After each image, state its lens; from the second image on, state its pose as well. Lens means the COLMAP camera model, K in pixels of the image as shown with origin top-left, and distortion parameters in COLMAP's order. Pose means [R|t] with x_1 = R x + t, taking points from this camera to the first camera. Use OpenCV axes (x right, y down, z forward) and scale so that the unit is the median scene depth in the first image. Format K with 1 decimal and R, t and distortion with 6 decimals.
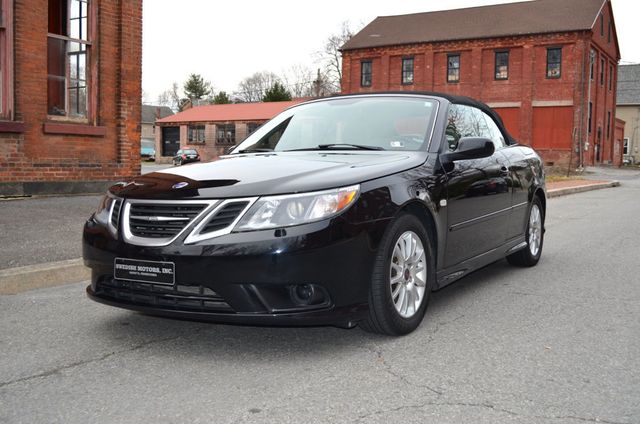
lens RADIAL K [[652.8, 0, 319.0], [0, 652.8, 224.1], [0, 0, 1]] dist [-0.048817, 0.000000]
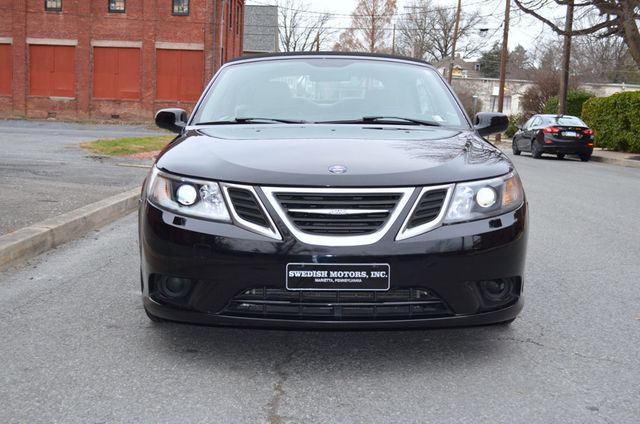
lens RADIAL K [[829.7, 0, 314.8], [0, 829.7, 210.1], [0, 0, 1]] dist [-0.026015, 0.000000]
pose [[0.850963, -0.036222, 0.523976, -0.191431], [0.025268, 0.999287, 0.028043, -0.009423], [-0.524618, -0.010624, 0.851271, 0.030565]]
